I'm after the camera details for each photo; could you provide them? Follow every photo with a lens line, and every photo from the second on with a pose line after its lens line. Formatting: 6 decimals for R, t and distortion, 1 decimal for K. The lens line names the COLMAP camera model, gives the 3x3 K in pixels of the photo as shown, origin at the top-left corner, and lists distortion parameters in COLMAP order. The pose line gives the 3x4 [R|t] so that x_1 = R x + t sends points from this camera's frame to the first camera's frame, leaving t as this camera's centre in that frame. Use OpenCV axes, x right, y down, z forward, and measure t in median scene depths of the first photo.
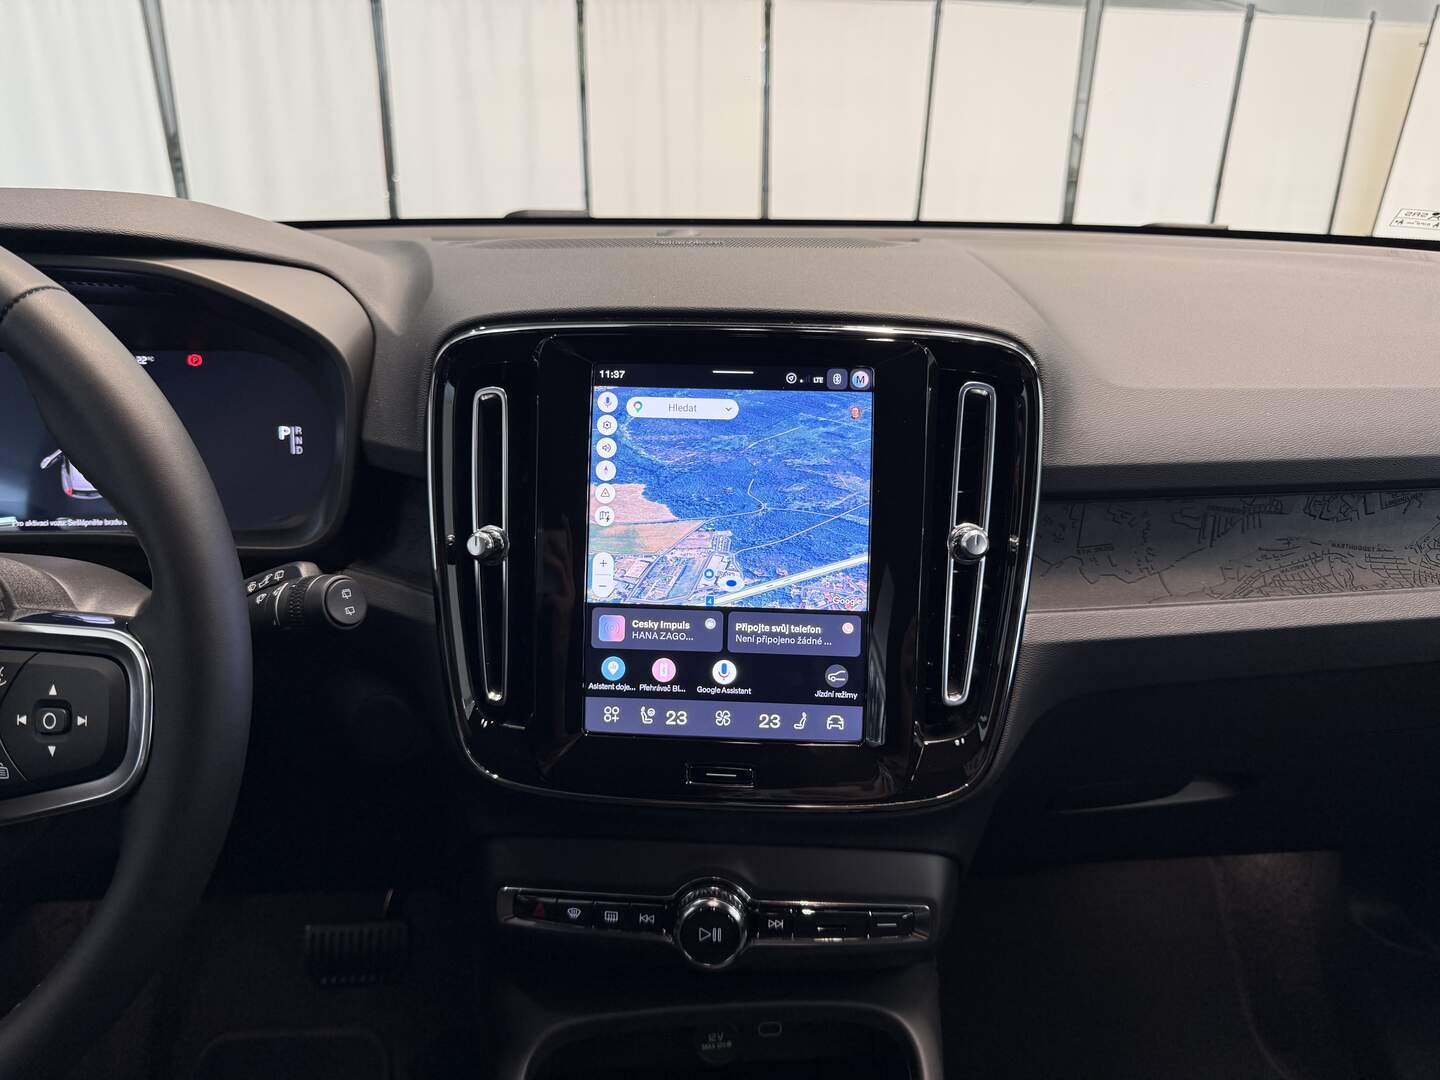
lens RADIAL K [[1037.9, 0, 720.0], [0, 1037.9, 540.0], [0, 0, 1]] dist [0.039026, -0.083060]
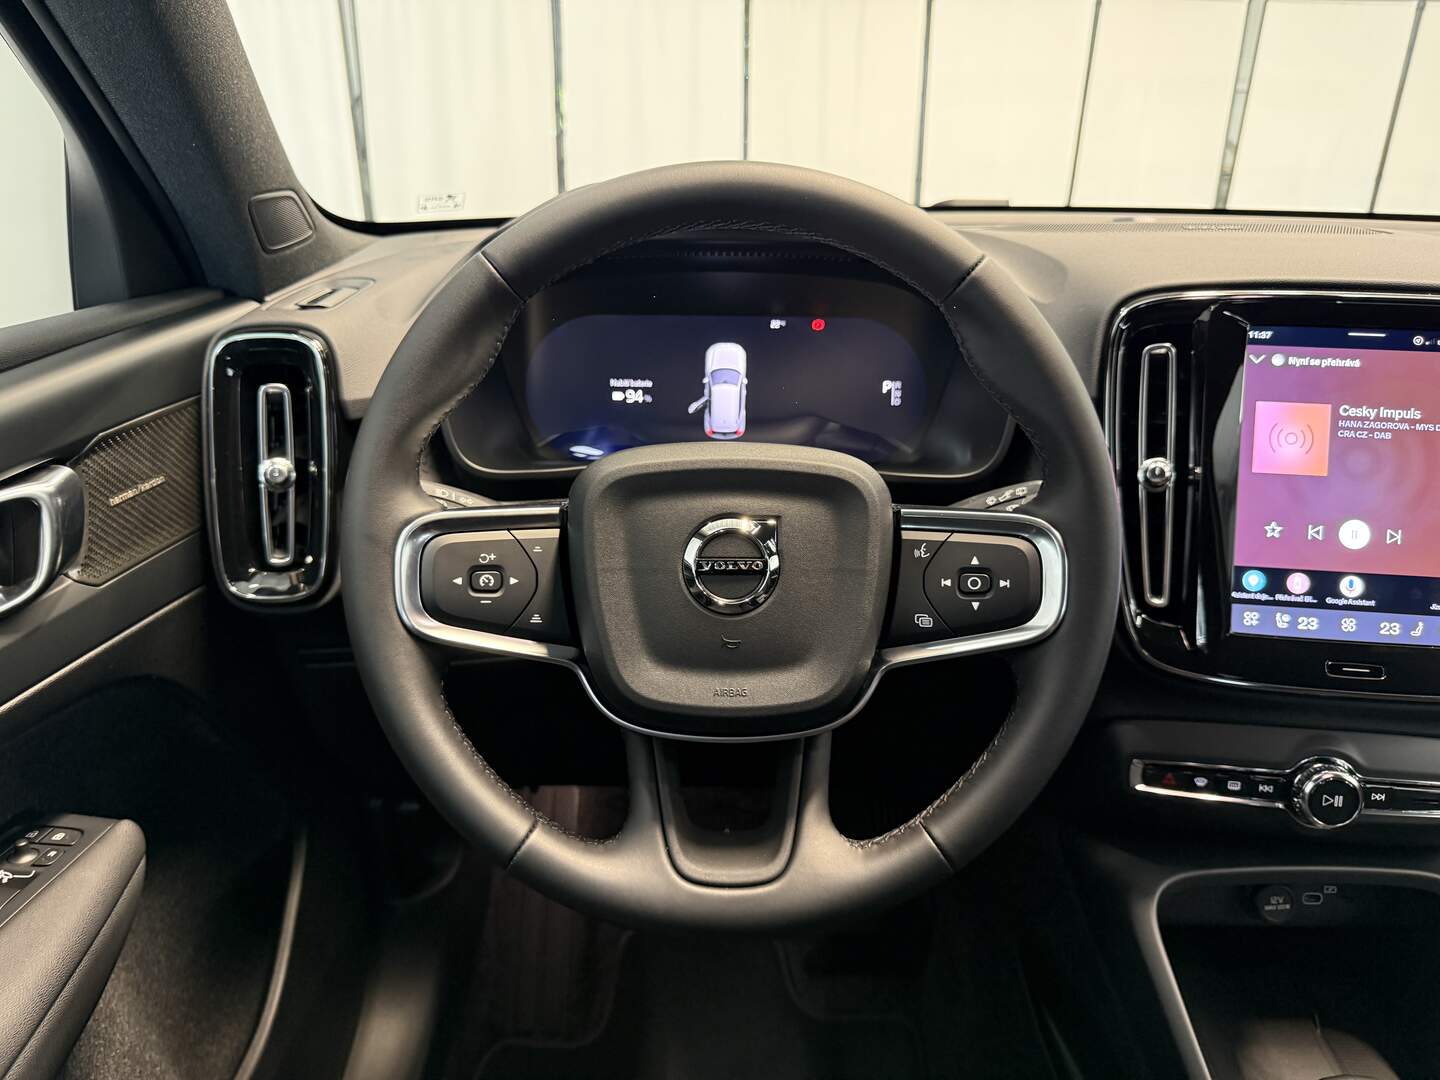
lens RADIAL K [[1016.9, 0, 714.3], [0, 1016.9, 554.2], [0, 0, 1]] dist [0.070288, -0.138193]
pose [[0.995320, 0.030891, -0.091565, -0.617241], [-0.028872, 0.999312, 0.023295, 0.083657], [0.092222, -0.020542, 0.995527, -0.237488]]
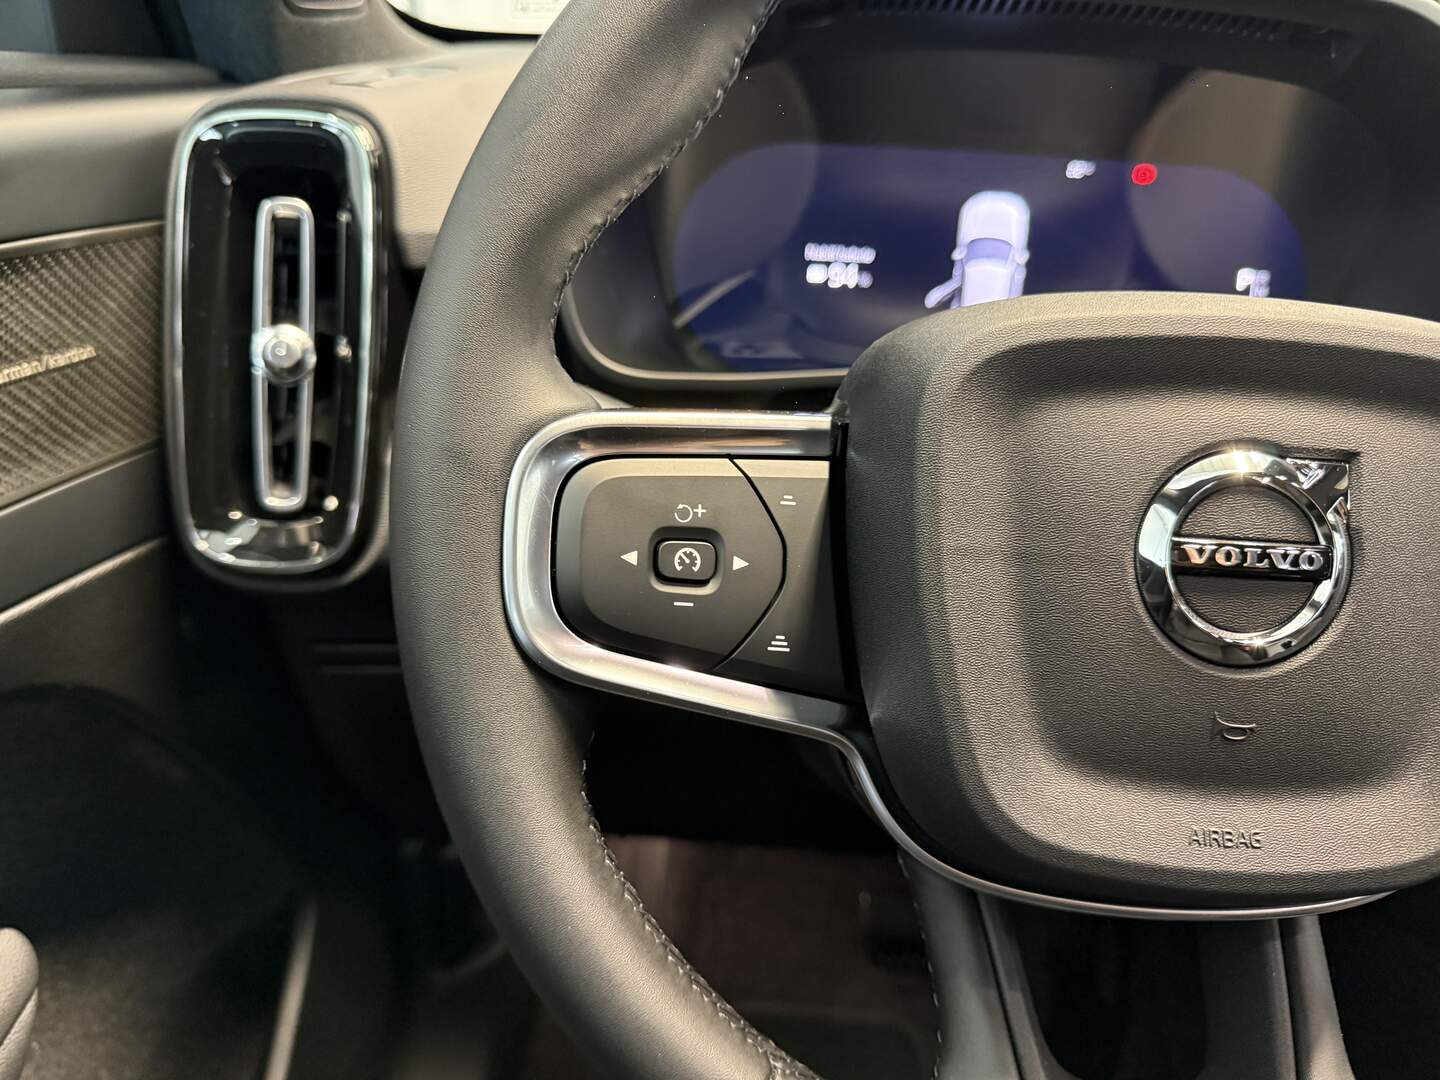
lens RADIAL K [[1065.8, 0, 713.7], [0, 1065.8, 556.6], [0, 0, 1]] dist [0.037794, -0.091755]
pose [[0.987659, 0.086628, -0.130478, -0.837382], [-0.080563, 0.995440, 0.051077, 0.109411], [0.134308, -0.039935, 0.990135, 0.213319]]
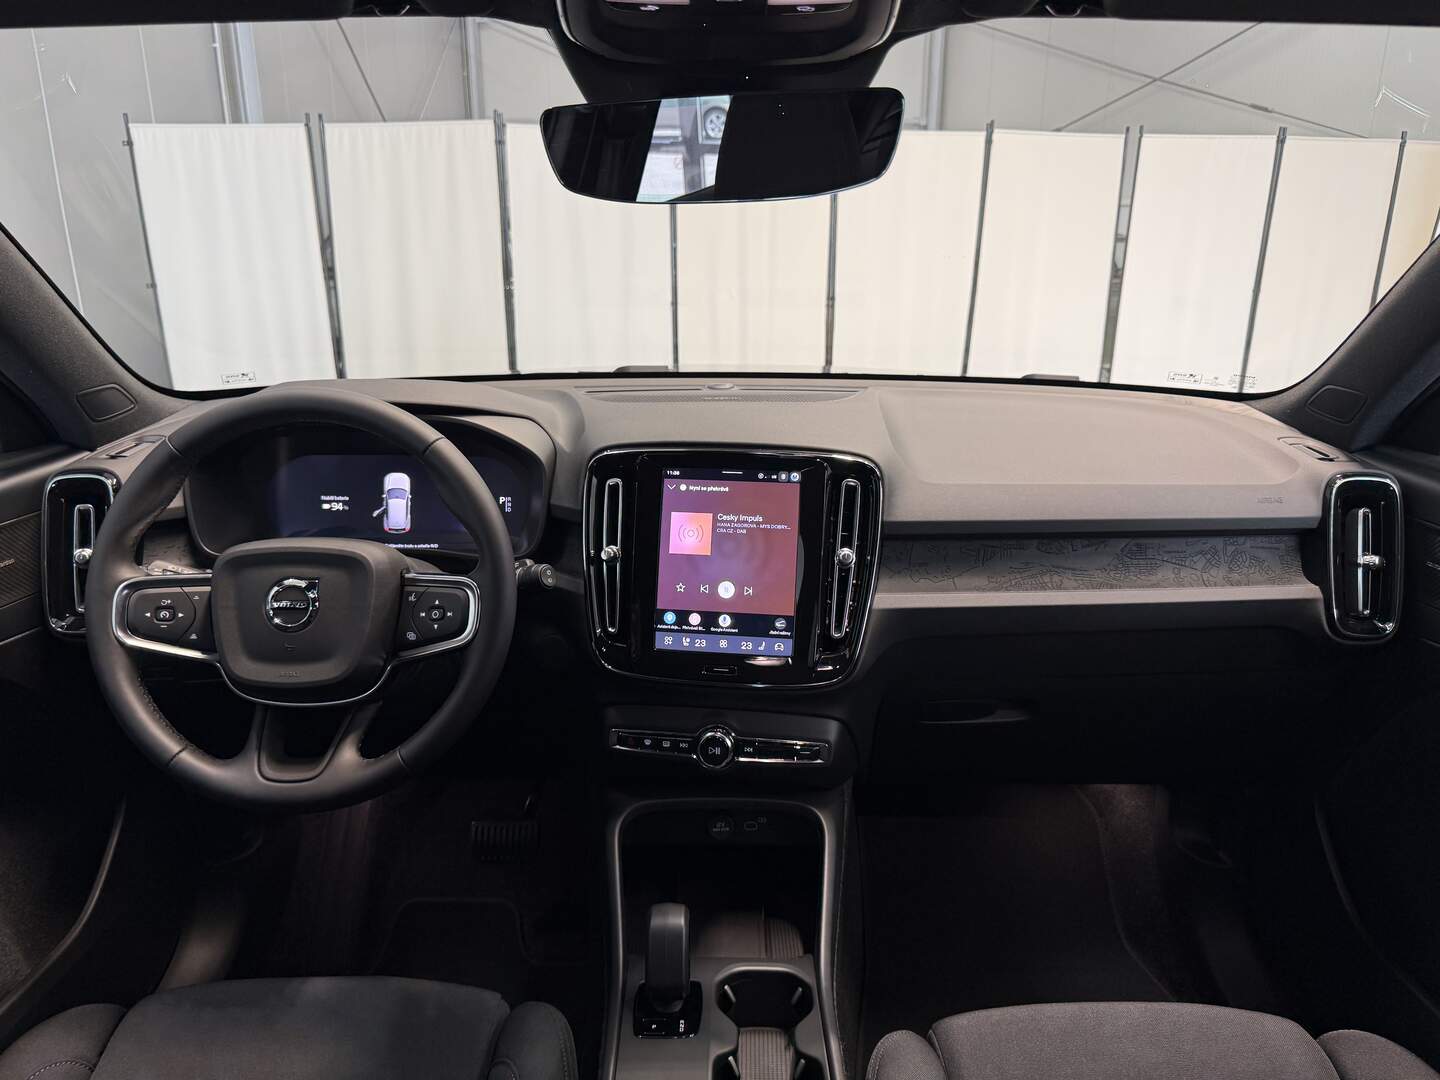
lens RADIAL K [[996.0, 0, 720.0], [0, 996.0, 540.0], [0, 0, 1]] dist [0.071646, -0.174958]
pose [[0.996987, 0.016931, -0.075702, 0.138275], [-0.022513, 0.997041, -0.073500, 0.113288], [0.074234, 0.074982, 0.994418, -0.928630]]
